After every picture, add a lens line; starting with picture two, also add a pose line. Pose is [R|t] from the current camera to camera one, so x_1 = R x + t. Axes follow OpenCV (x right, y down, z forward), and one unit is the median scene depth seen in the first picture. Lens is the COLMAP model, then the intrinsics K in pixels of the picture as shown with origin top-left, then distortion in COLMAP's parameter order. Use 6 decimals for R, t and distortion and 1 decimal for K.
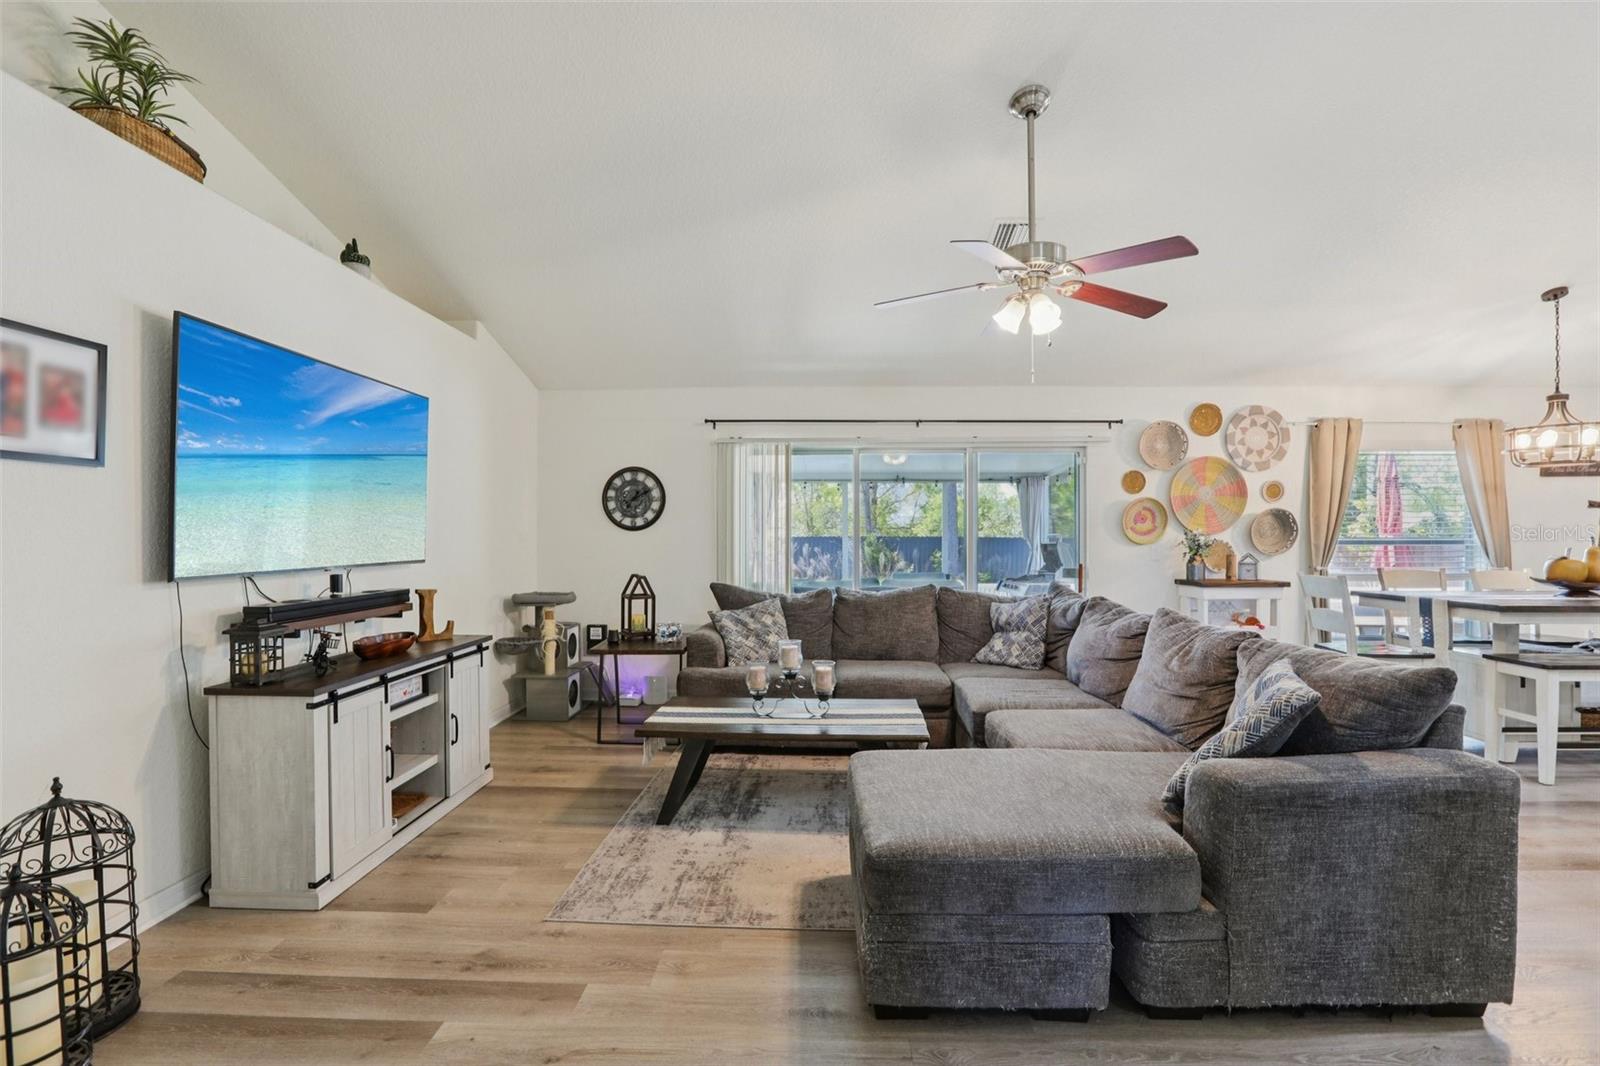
lens RADIAL K [[731.3, 0, 809.6], [0, 731.3, 534.0], [0, 0, 1]] dist [-0.036722, 0.008060]
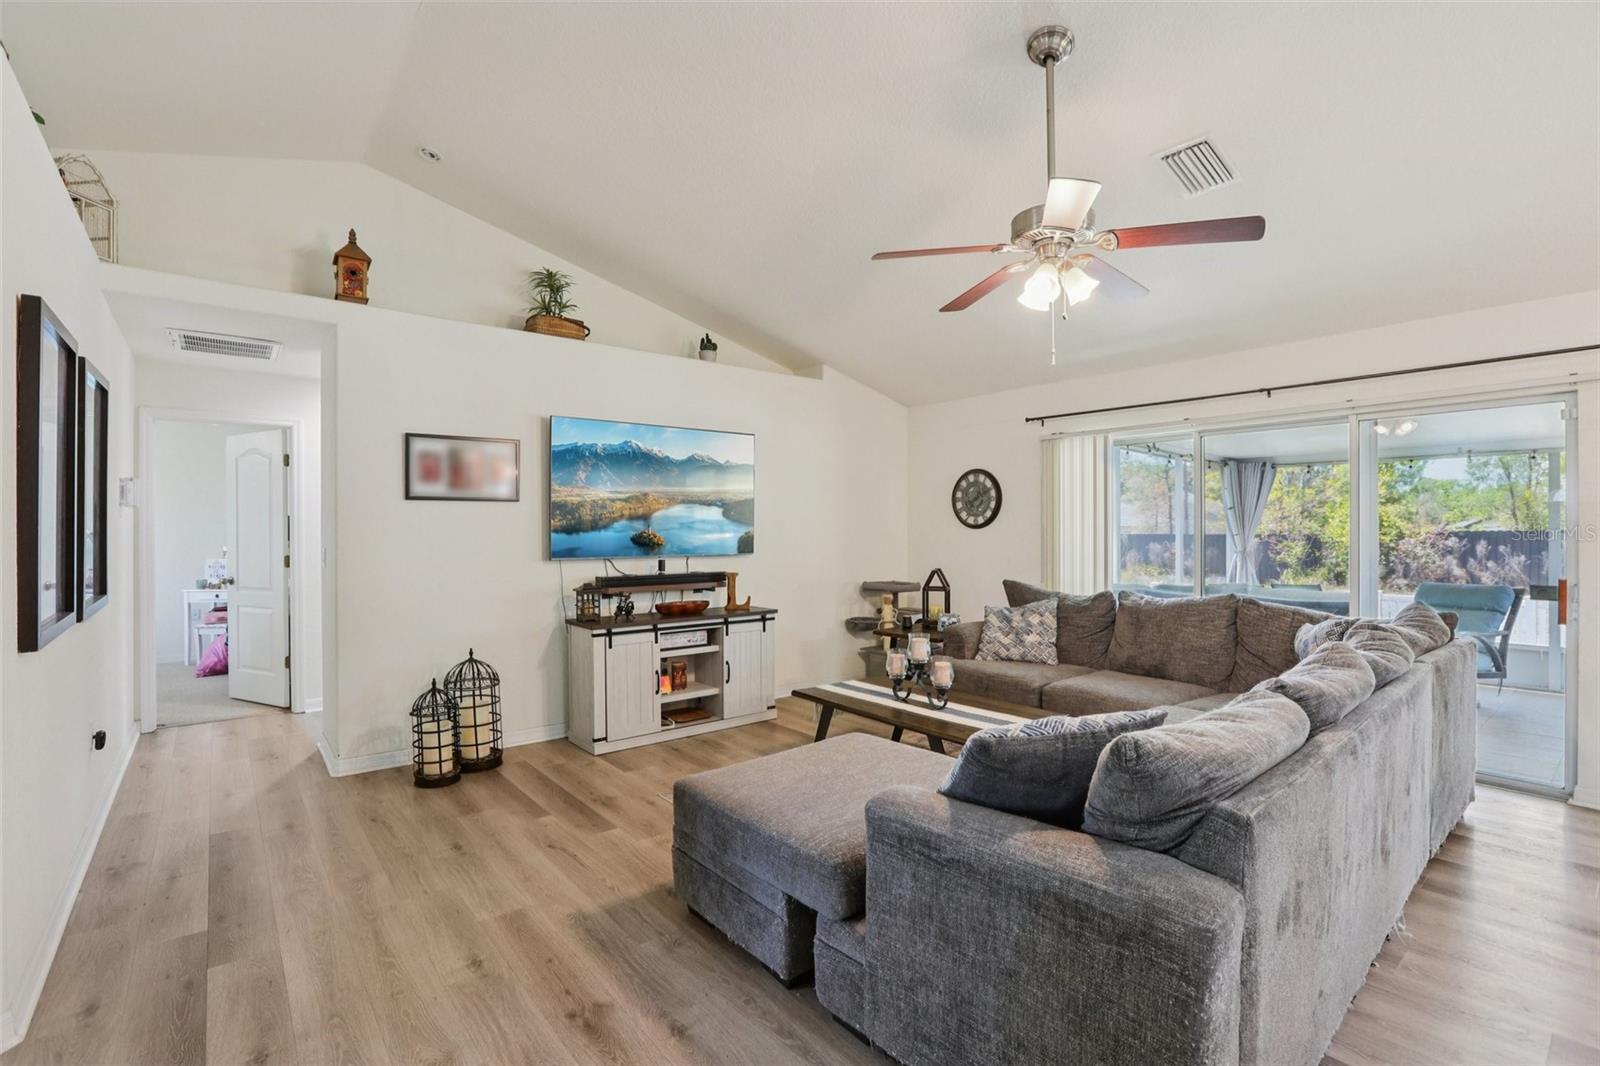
lens RADIAL K [[731.3, 0, 790.7], [0, 731.3, 528.8], [0, 0, 1]] dist [-0.036722, 0.008060]
pose [[0.648726, -0.004415, -0.761009, 0.623956], [0.005707, 0.999983, -0.000936, -0.007407], [0.761001, -0.003736, 0.648740, 0.152581]]
